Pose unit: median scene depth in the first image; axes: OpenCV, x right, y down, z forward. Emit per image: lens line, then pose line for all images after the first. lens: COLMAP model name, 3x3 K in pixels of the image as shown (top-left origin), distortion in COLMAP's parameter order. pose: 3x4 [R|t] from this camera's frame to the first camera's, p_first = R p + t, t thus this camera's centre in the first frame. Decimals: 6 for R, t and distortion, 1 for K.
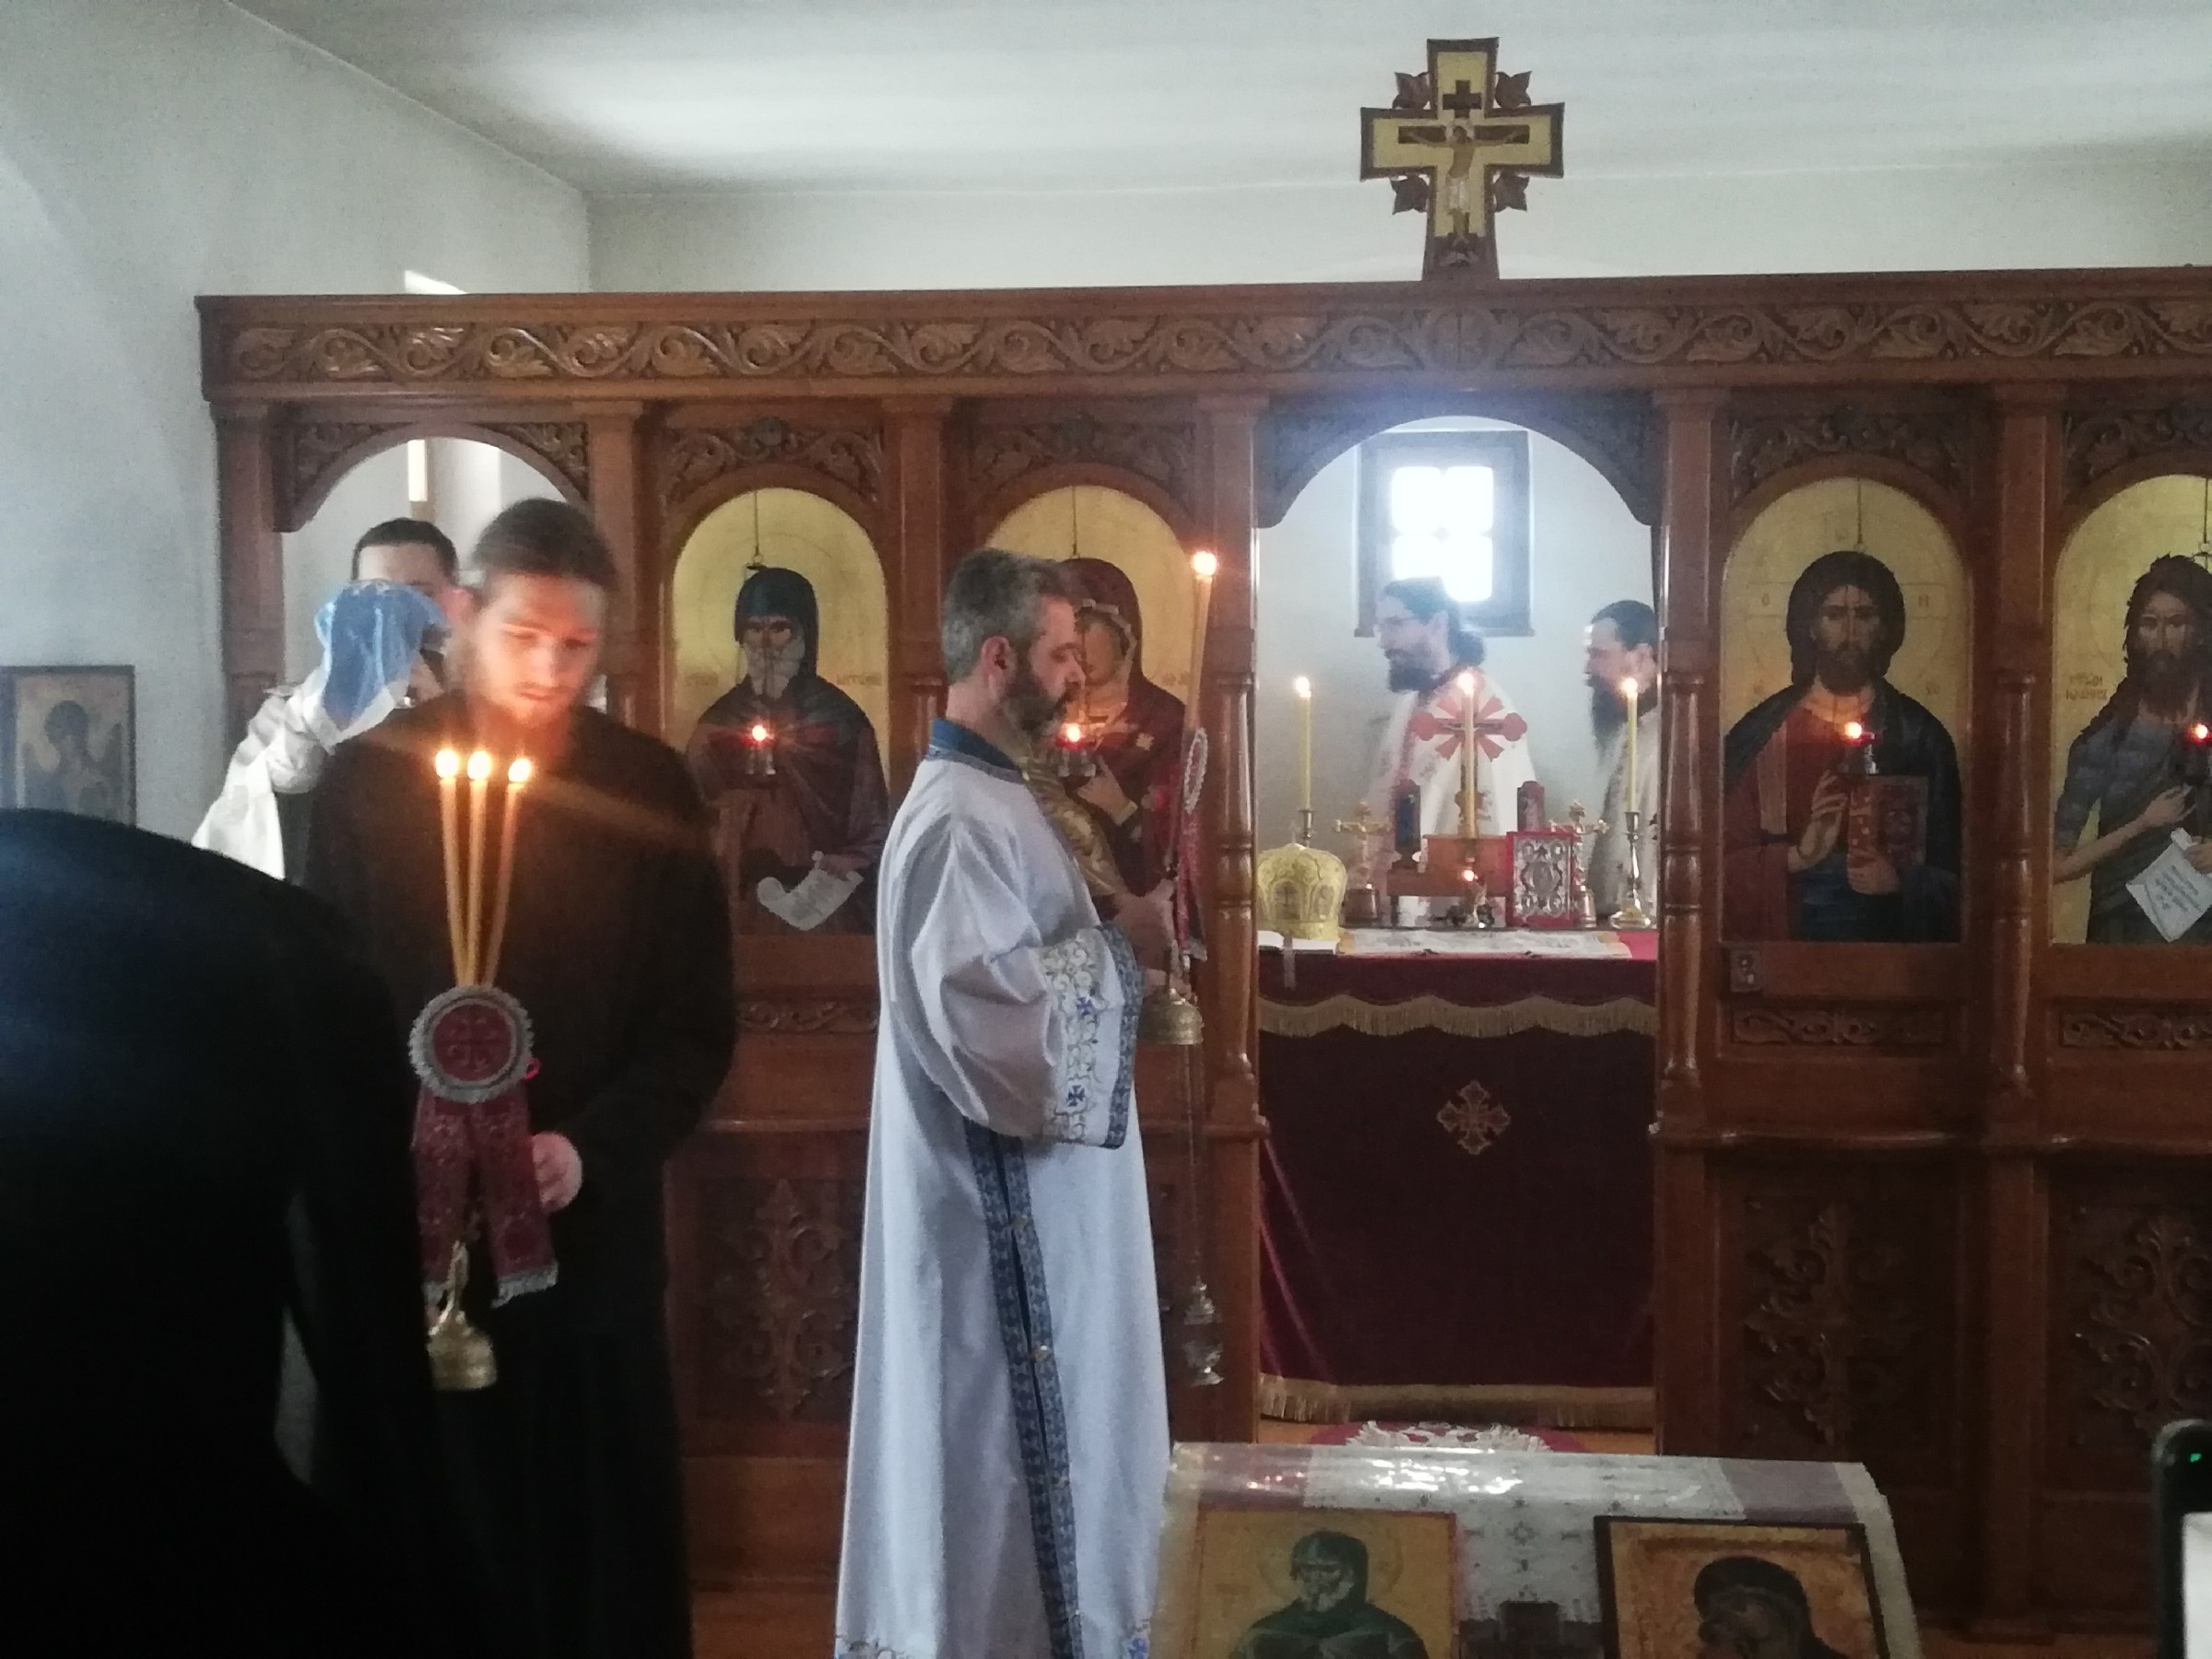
lens RADIAL K [[2943.0, 0, 1106.0], [0, 2943.0, 829.5], [0, 0, 1]] dist [0.145472, -0.398546]
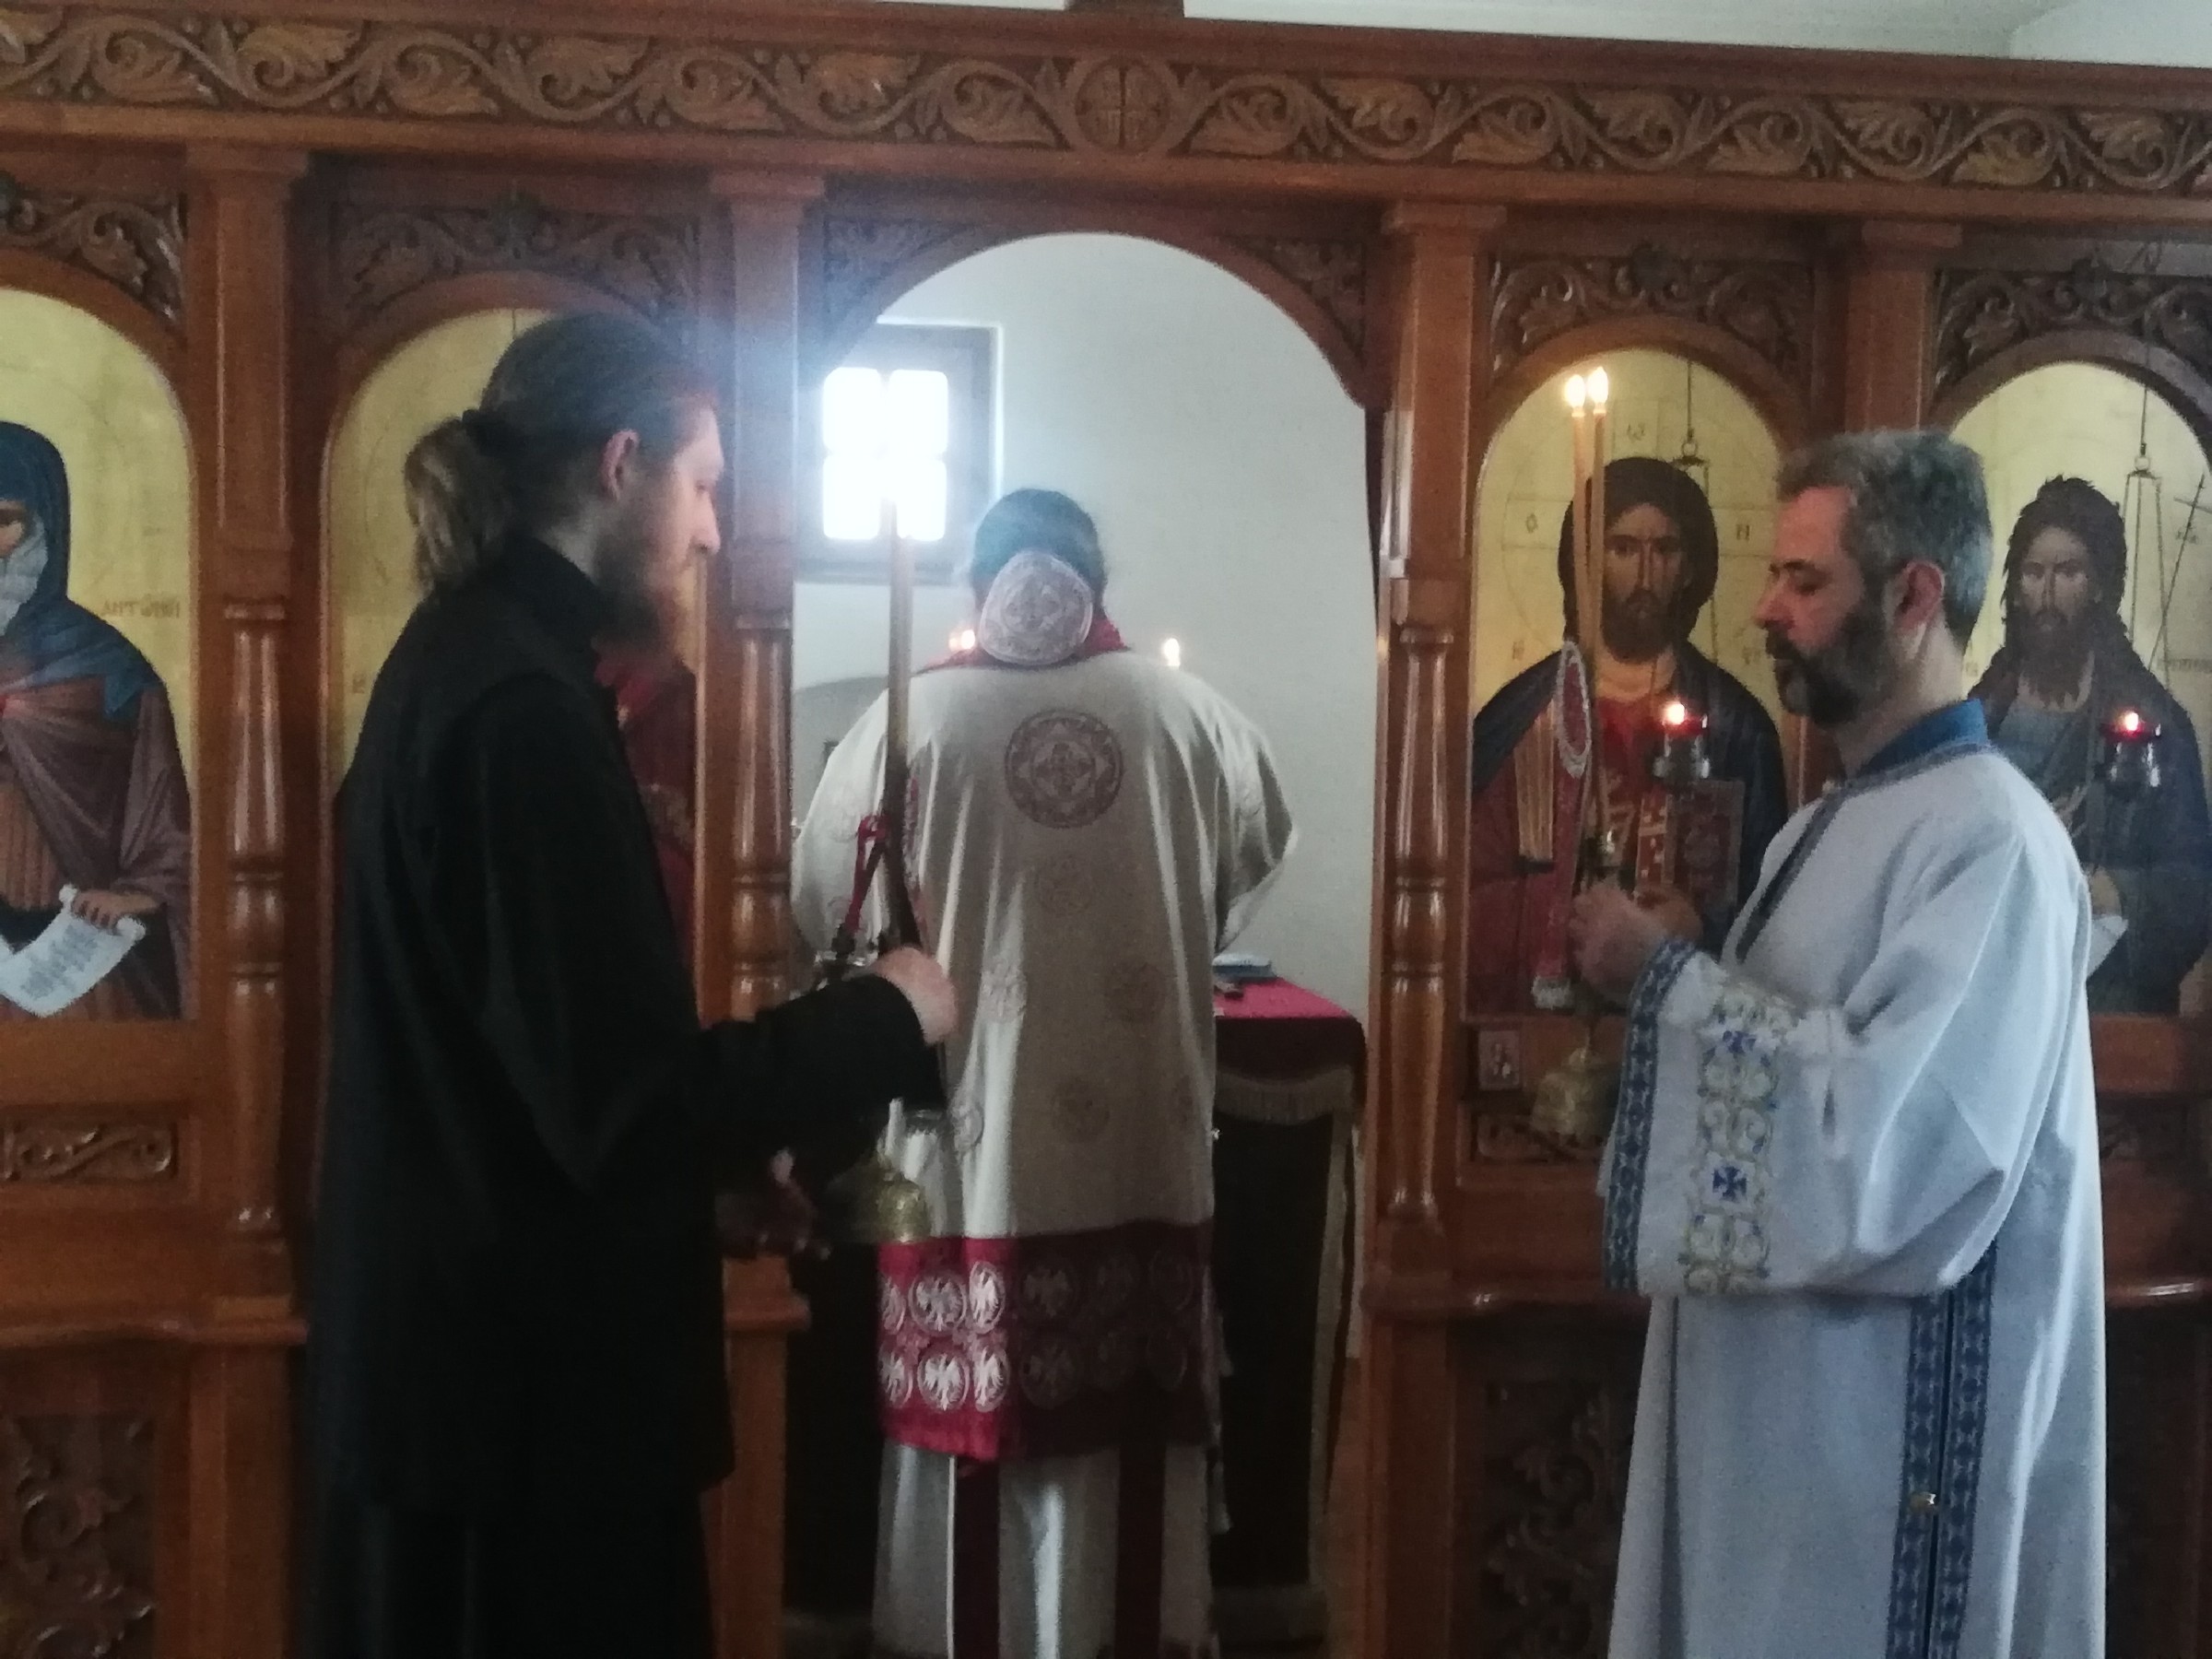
lens RADIAL K [[2943.0, 0, 1106.0], [0, 2943.0, 829.5], [0, 0, 1]] dist [0.145472, -0.398546]
pose [[0.966202, 0.003460, 0.257762, -0.051222], [-0.005761, 0.999950, 0.008172, -0.011125], [-0.257721, -0.009381, 0.966174, 0.360666]]
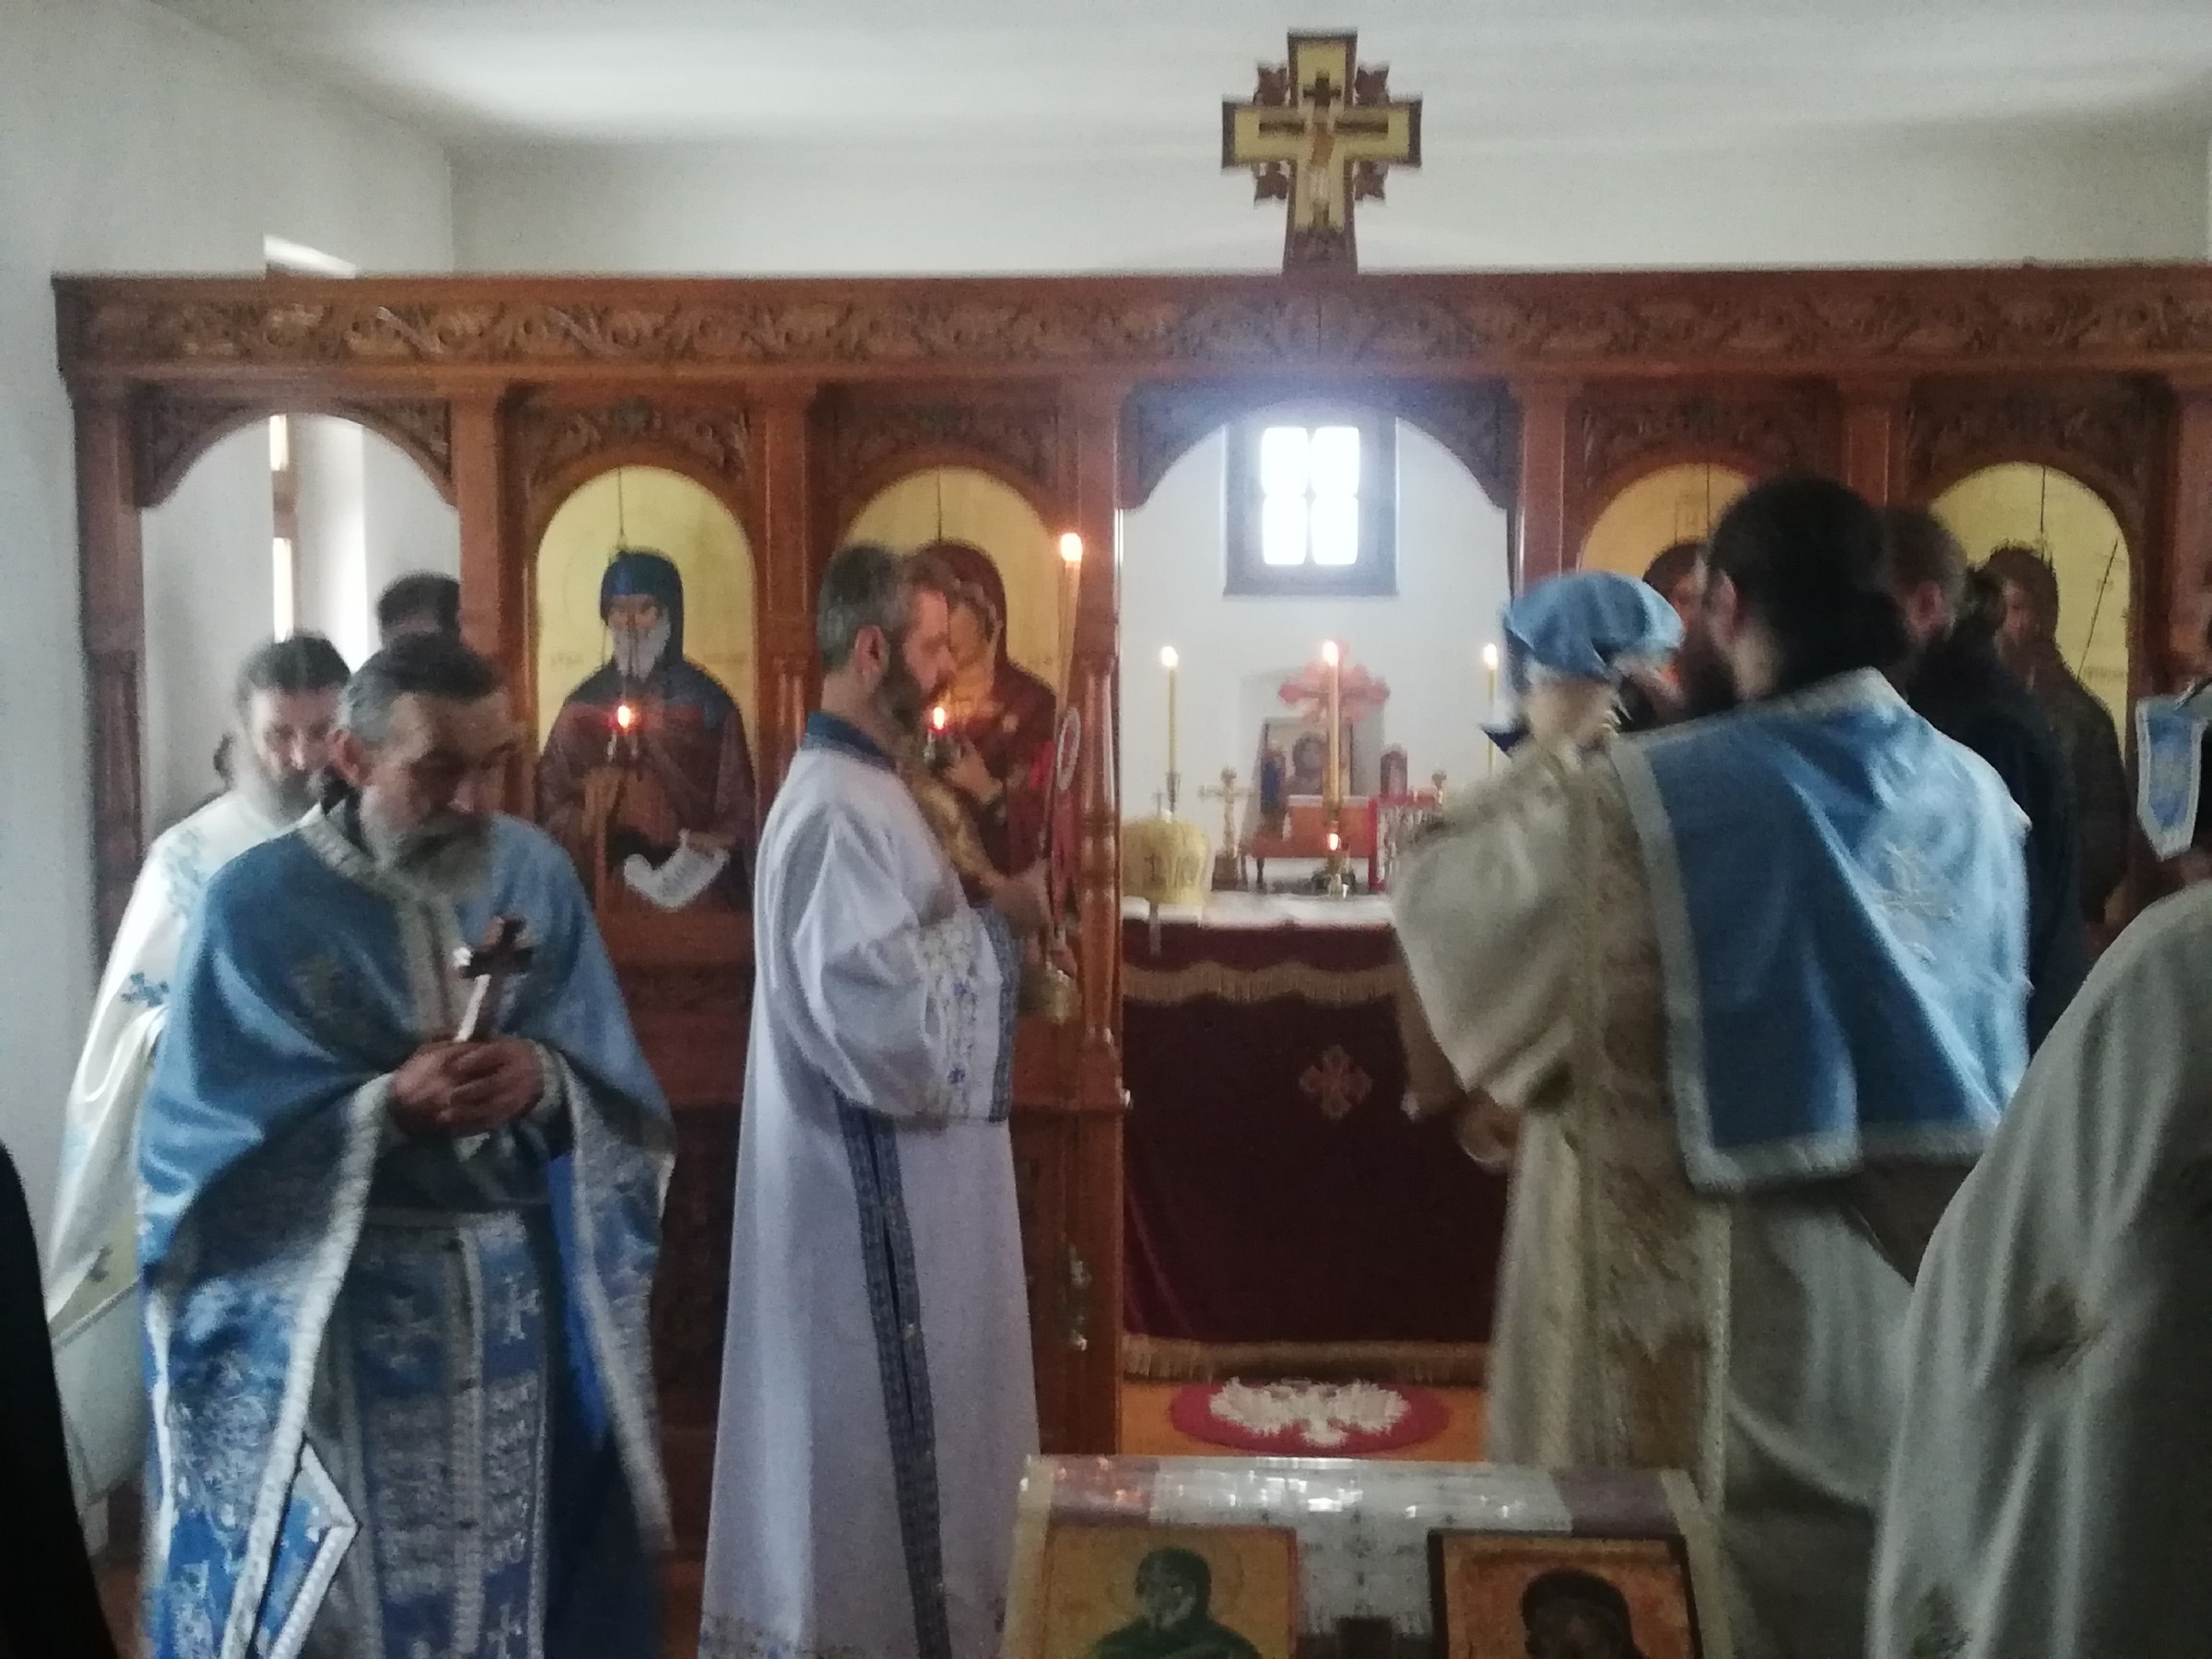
lens RADIAL K [[2943.0, 0, 1106.0], [0, 2943.0, 829.5], [0, 0, 1]] dist [0.145472, -0.398546]
pose [[0.999150, -0.000619, 0.041222, 0.004551], [-0.000458, 0.999659, 0.026117, -0.020332], [-0.041224, -0.026114, 0.998809, -0.012747]]
